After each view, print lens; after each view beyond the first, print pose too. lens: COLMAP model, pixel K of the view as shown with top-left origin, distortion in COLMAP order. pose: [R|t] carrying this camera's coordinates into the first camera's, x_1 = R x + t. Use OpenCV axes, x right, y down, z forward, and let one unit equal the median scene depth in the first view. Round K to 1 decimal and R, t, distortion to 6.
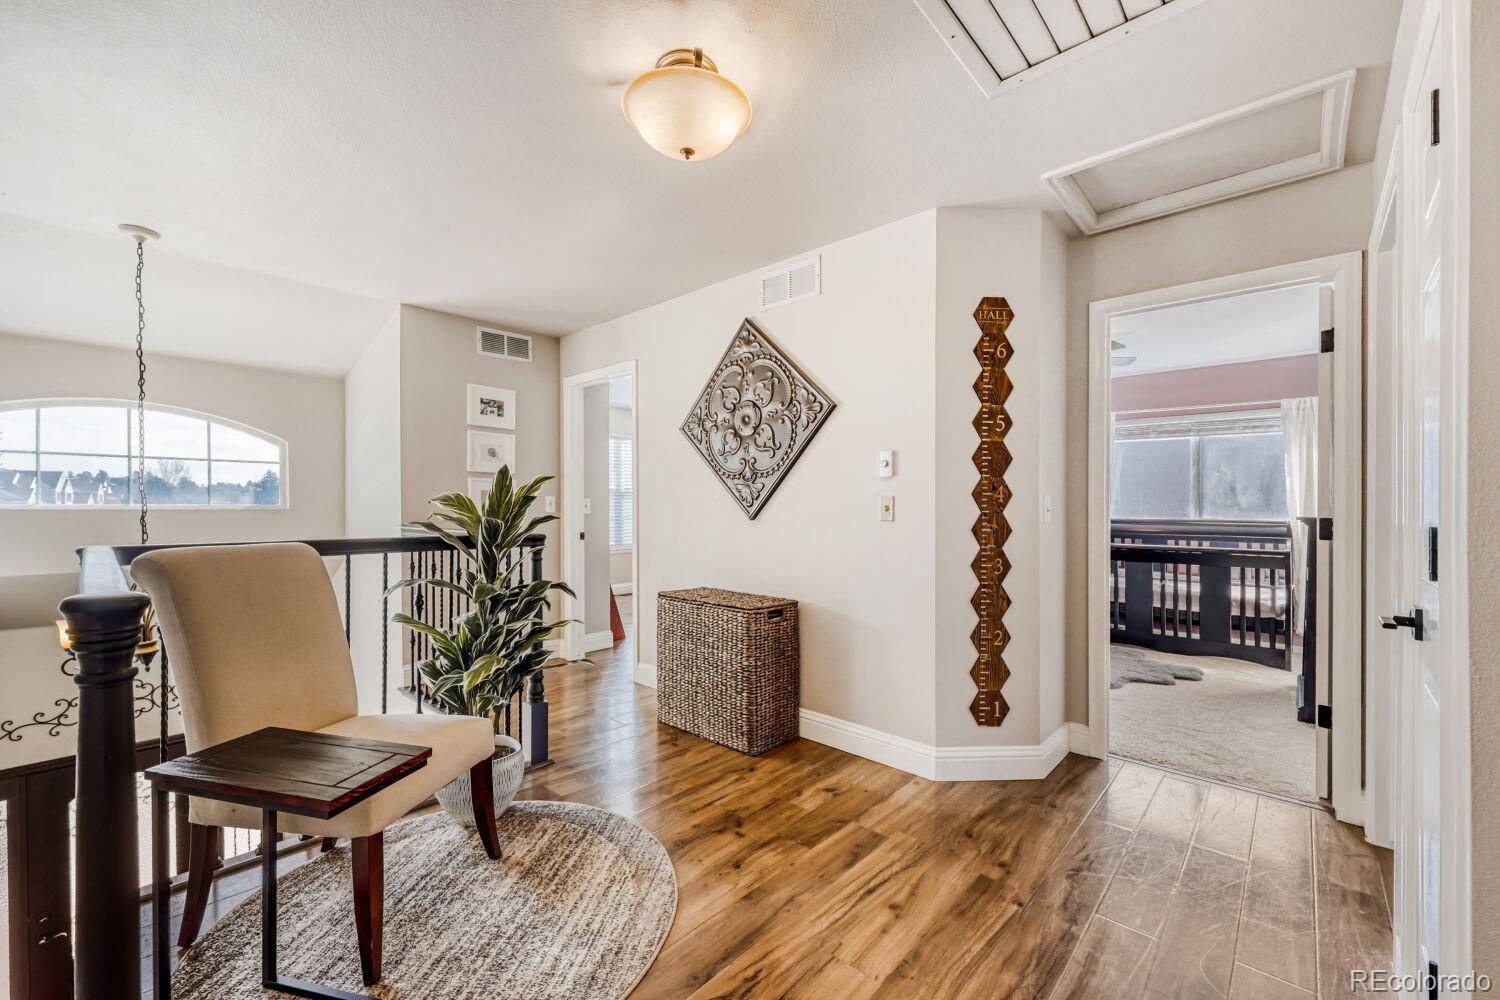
lens RADIAL K [[598.6, 0, 753.9], [0, 598.6, 504.0], [0, 0, 1]] dist [-0.001952, -0.000075]
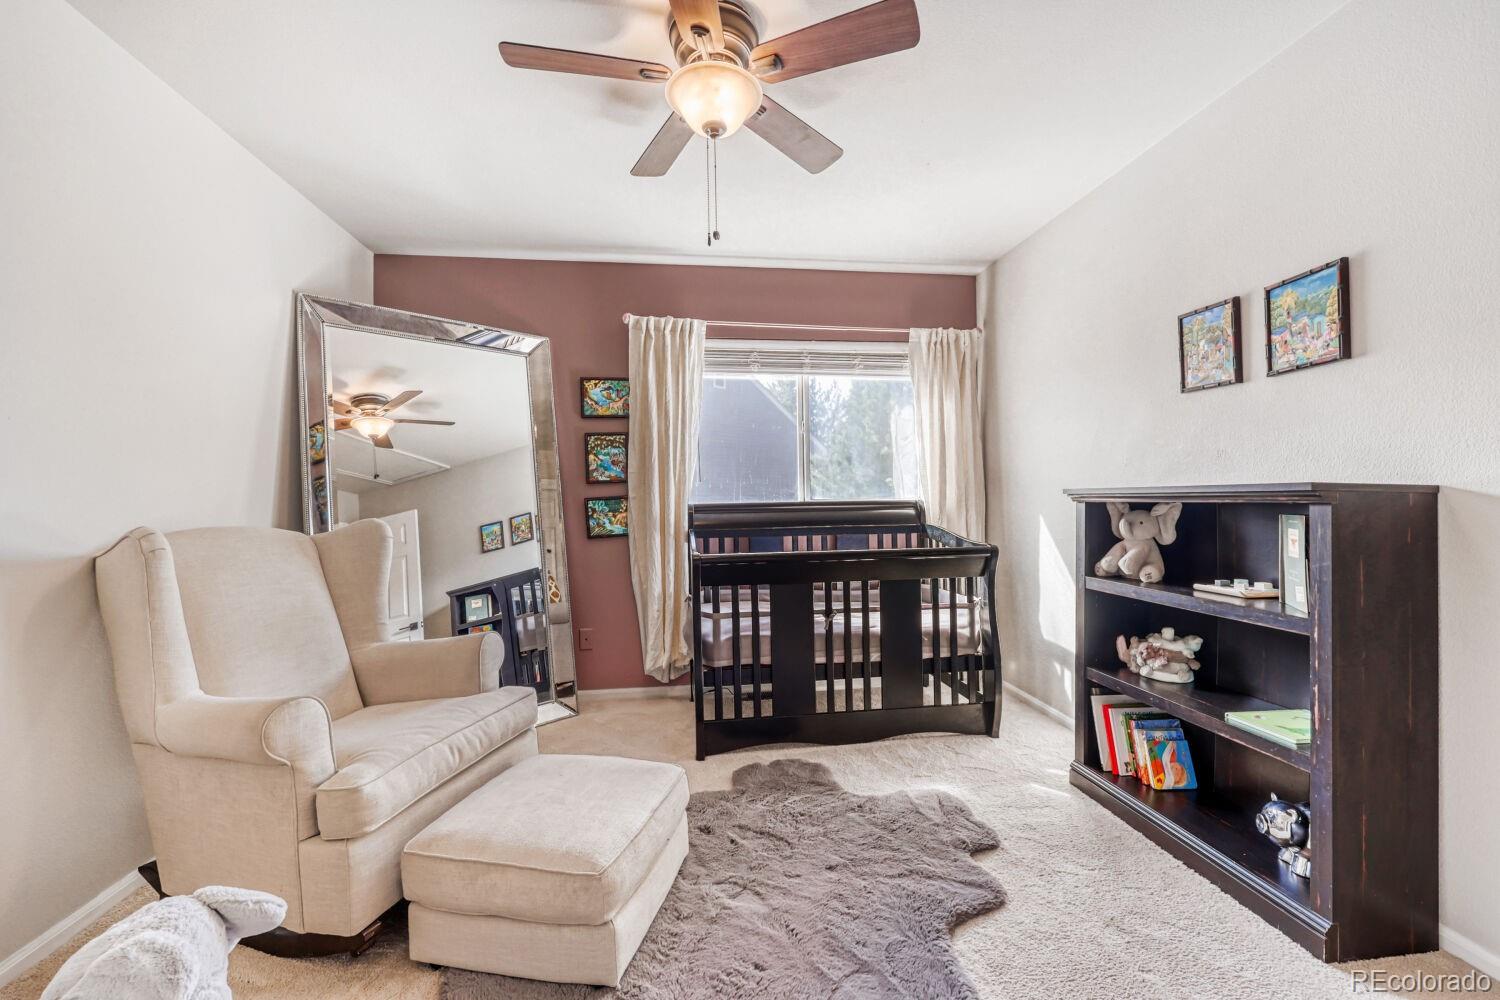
lens RADIAL K [[598.6, 0, 759.6], [0, 598.6, 495.4], [0, 0, 1]] dist [-0.001952, -0.000075]
pose [[0.629109, -0.014372, 0.777184, 0.225426], [0.012705, 0.999886, 0.008206, 0.014790], [-0.777213, 0.004711, 0.629219, 0.720912]]
